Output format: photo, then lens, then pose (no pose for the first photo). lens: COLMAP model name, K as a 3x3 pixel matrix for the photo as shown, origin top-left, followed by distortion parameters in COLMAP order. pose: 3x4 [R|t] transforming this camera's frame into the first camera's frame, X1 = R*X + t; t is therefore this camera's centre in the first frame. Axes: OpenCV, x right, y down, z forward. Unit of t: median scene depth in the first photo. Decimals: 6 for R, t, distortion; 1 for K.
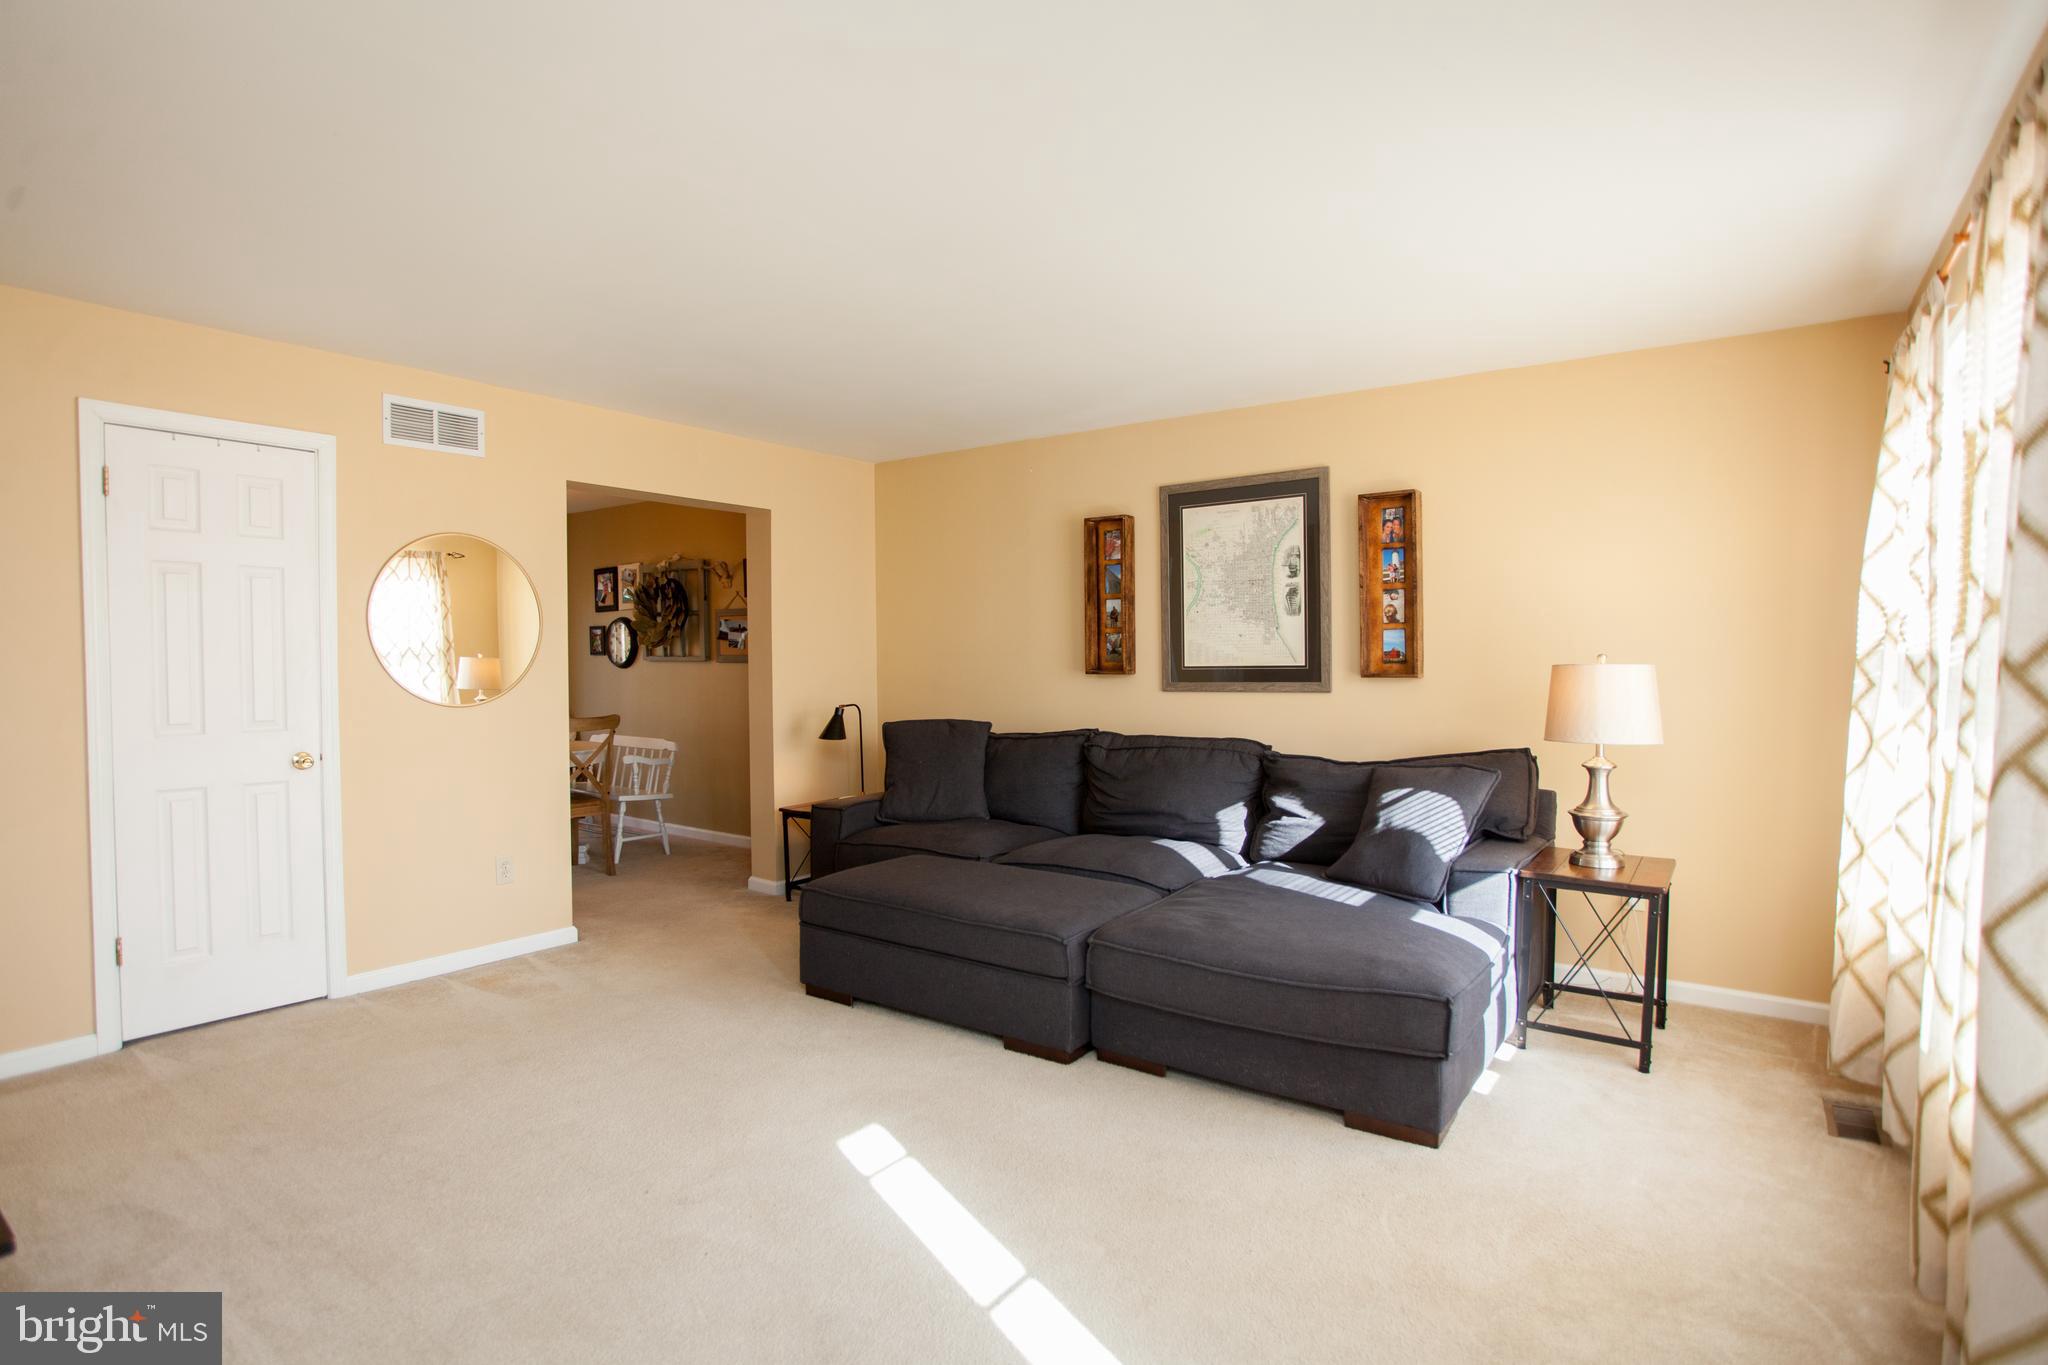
lens RADIAL K [[1004.2, 0, 991.0], [0, 1004.2, 691.3], [0, 0, 1]] dist [-0.067209, 0.035171]
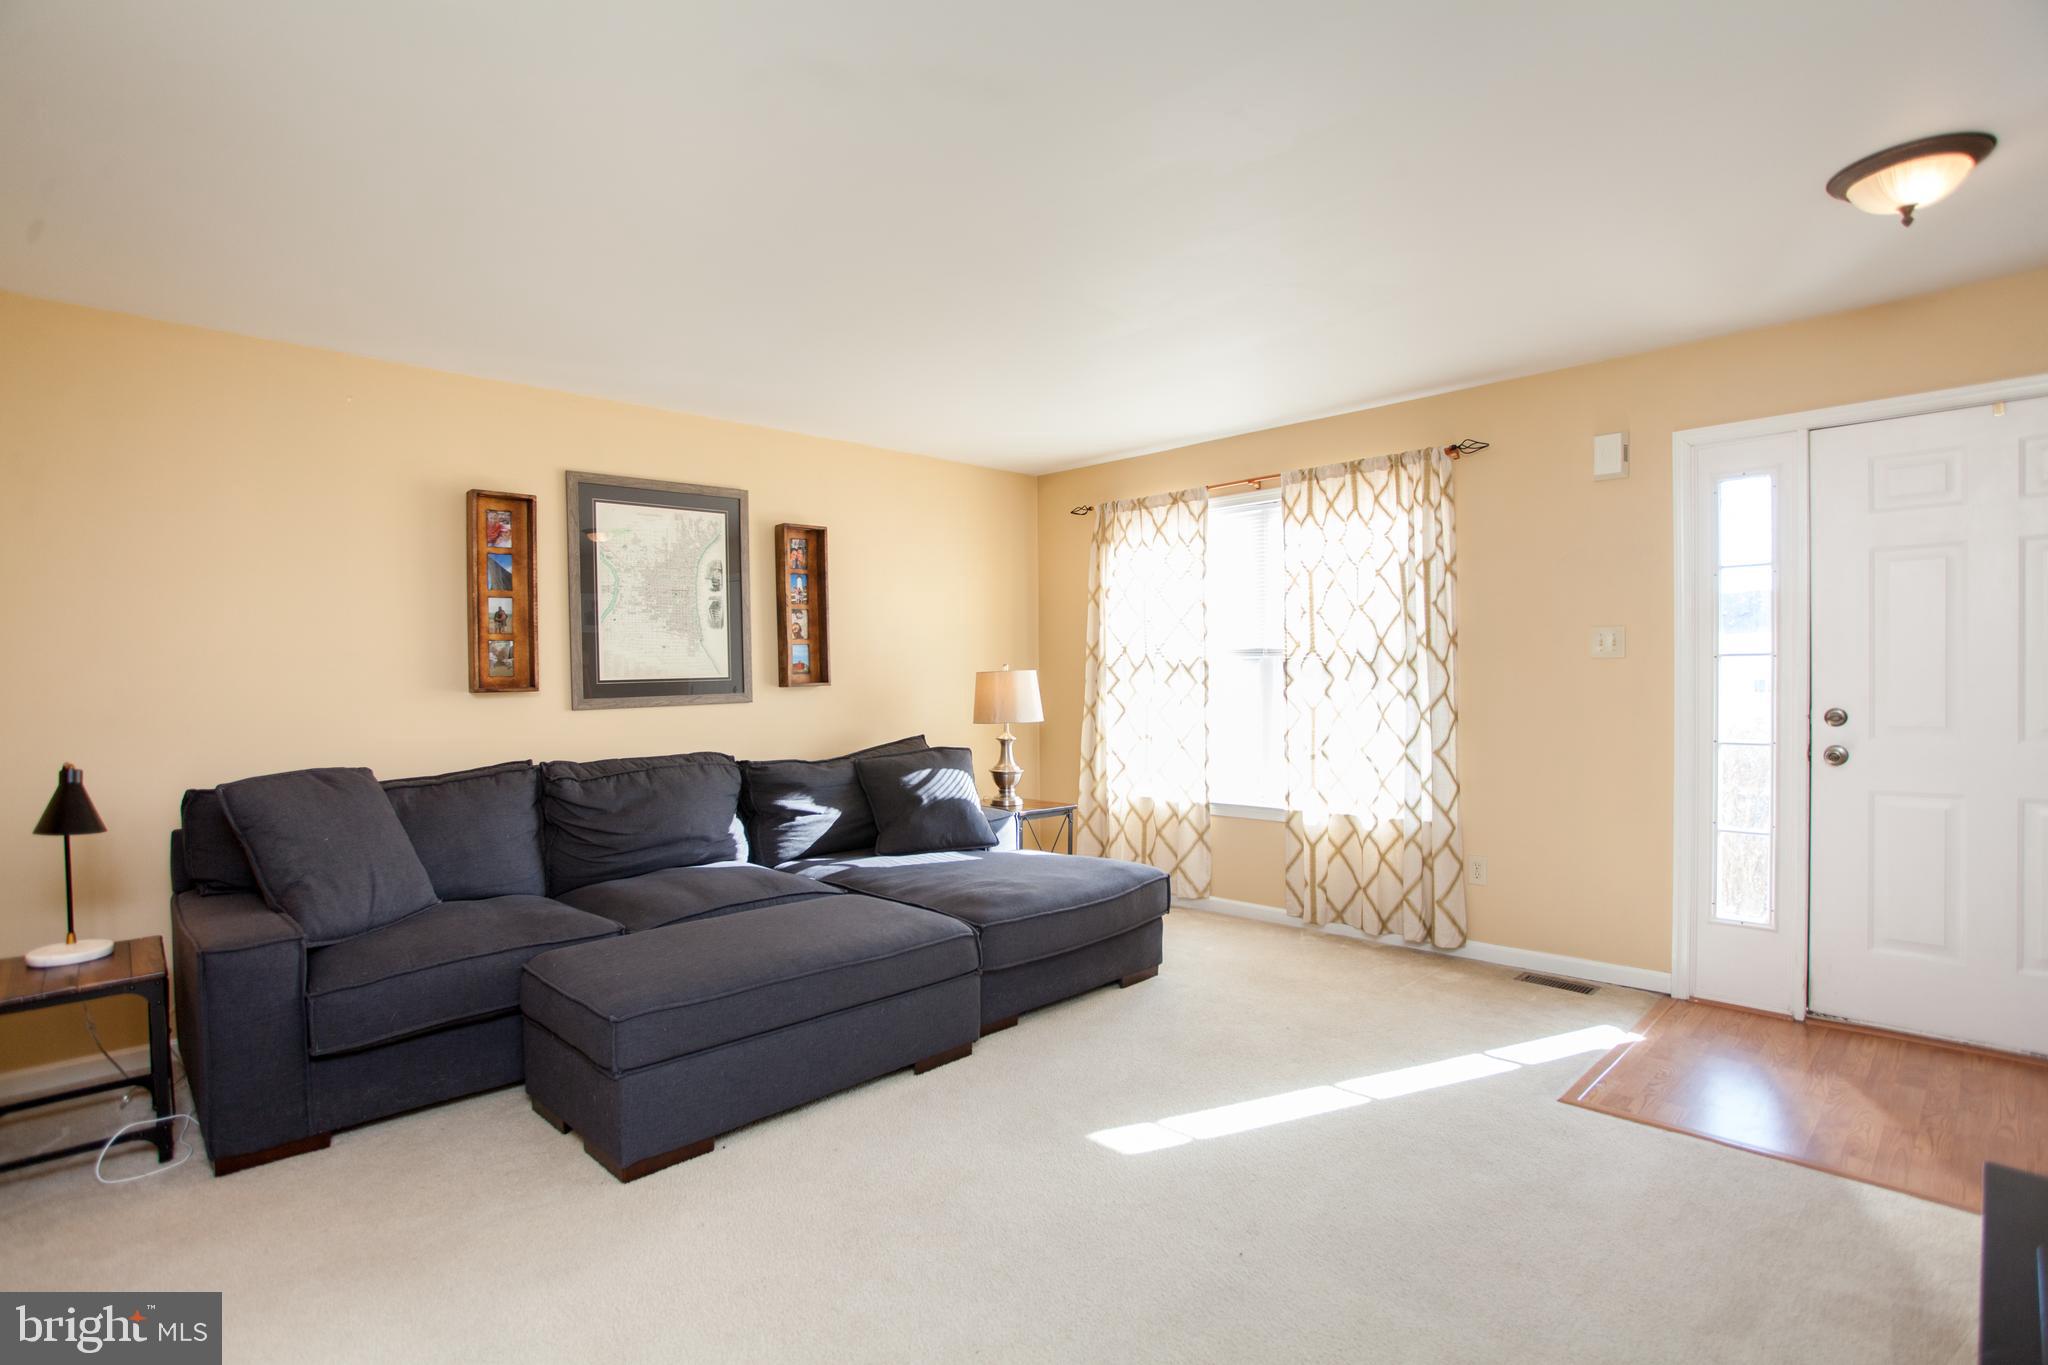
lens RADIAL K [[996.0, 0, 1008.6], [0, 996.0, 688.9], [0, 0, 1]] dist [-0.071081, 0.030750]
pose [[0.168560, -0.013049, 0.985605, -0.646327], [0.046657, 0.998897, 0.005246, -0.005528], [-0.984587, 0.045101, 0.168983, 0.537931]]
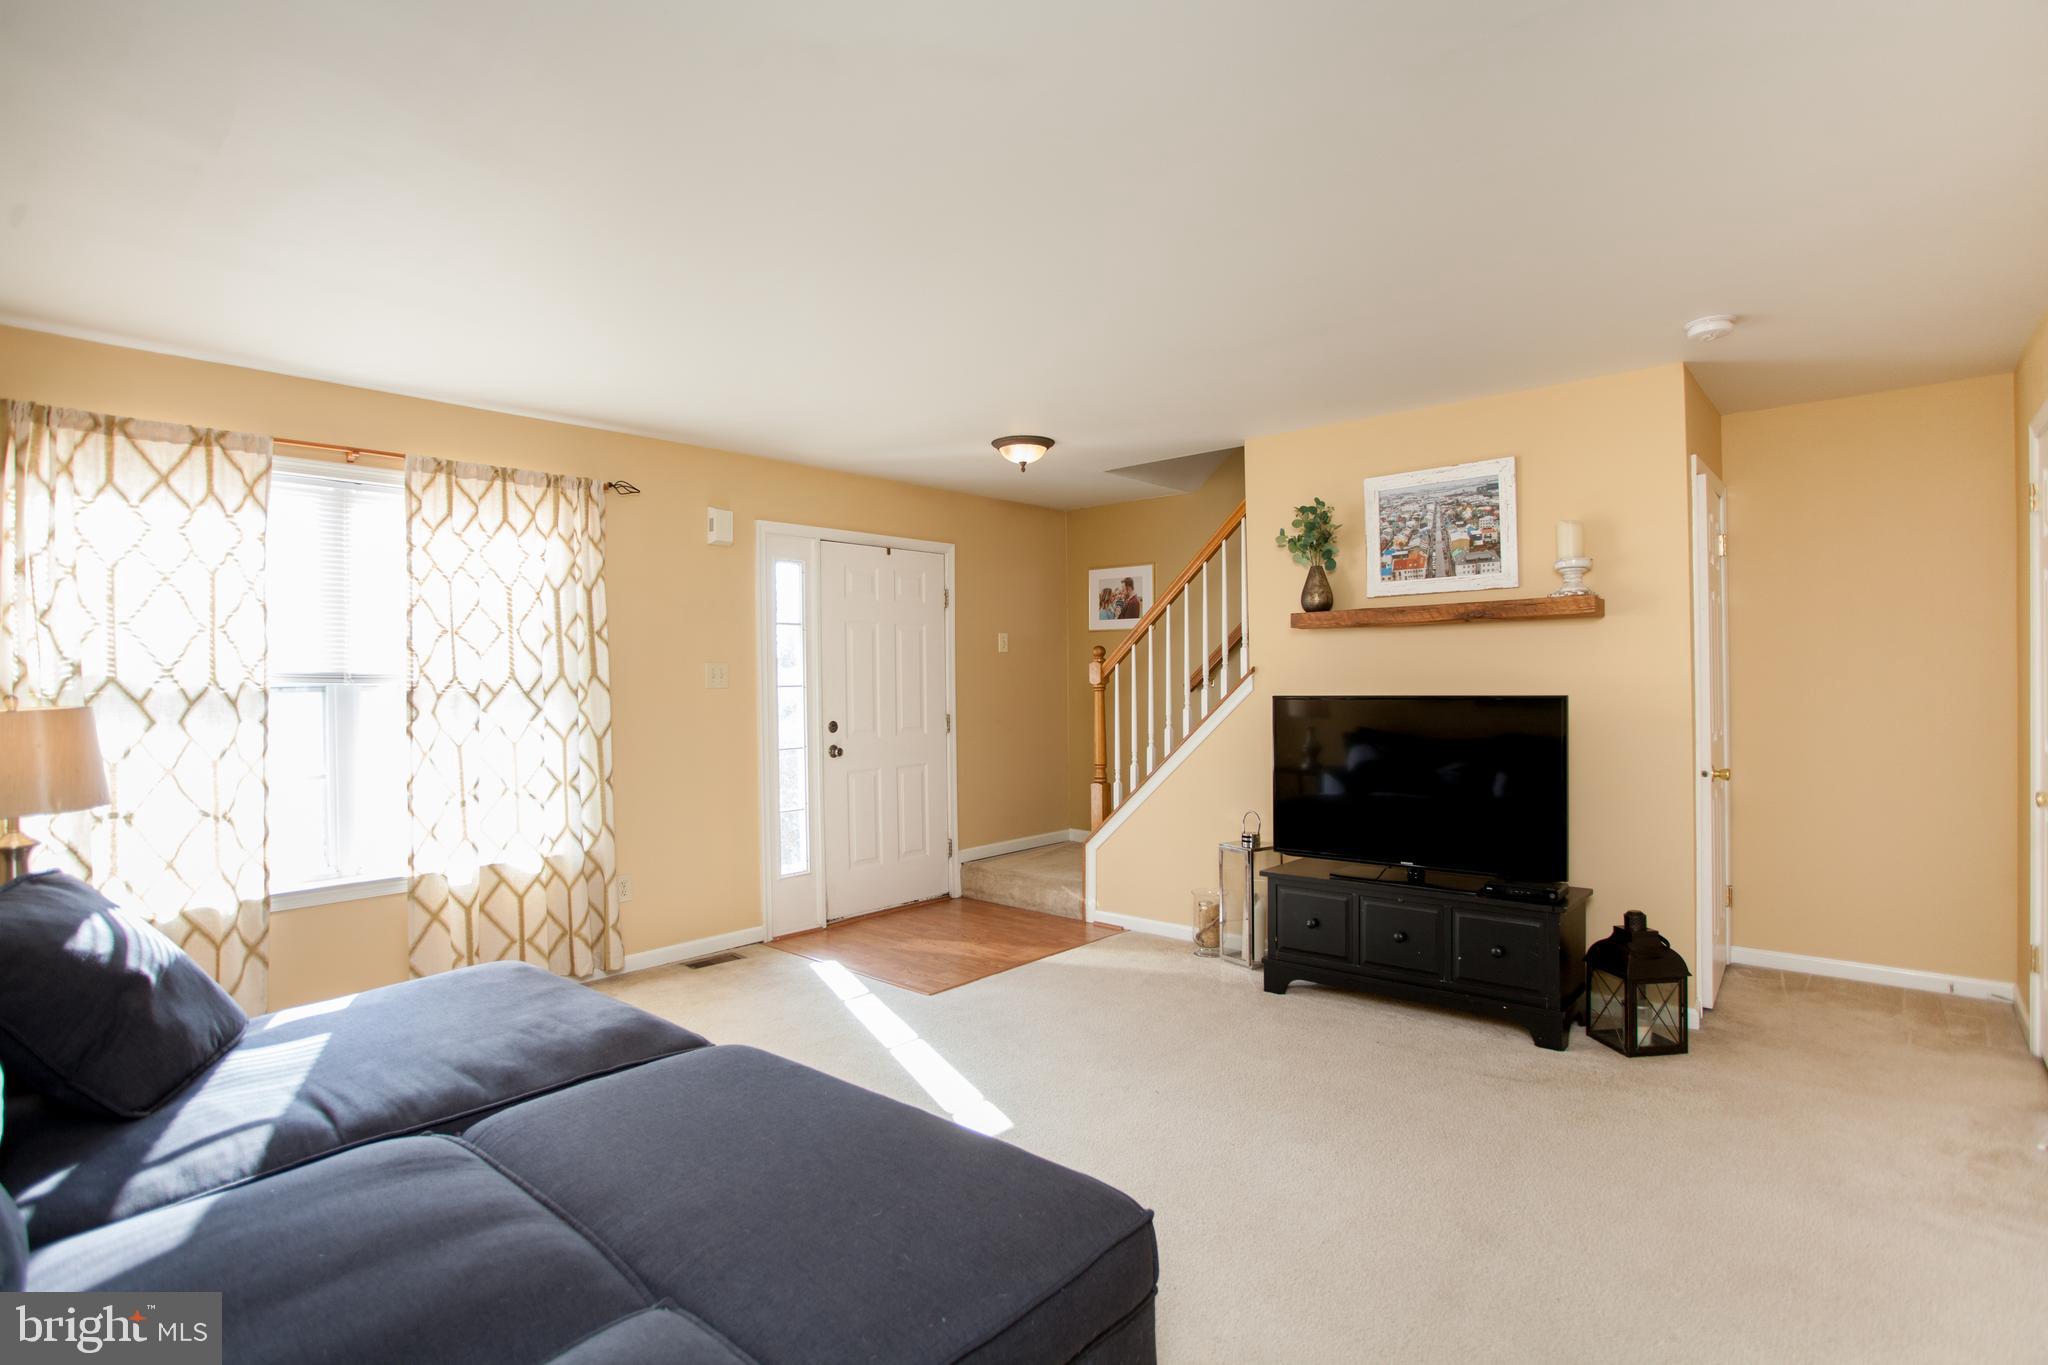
lens RADIAL K [[1004.2, 0, 991.0], [0, 1004.2, 691.3], [0, 0, 1]] dist [-0.067209, 0.035171]
pose [[-0.992652, 0.026522, 0.118066, -0.136478], [0.030934, 0.998884, 0.035690, -0.029356], [-0.116988, 0.039080, -0.992364, 1.210683]]
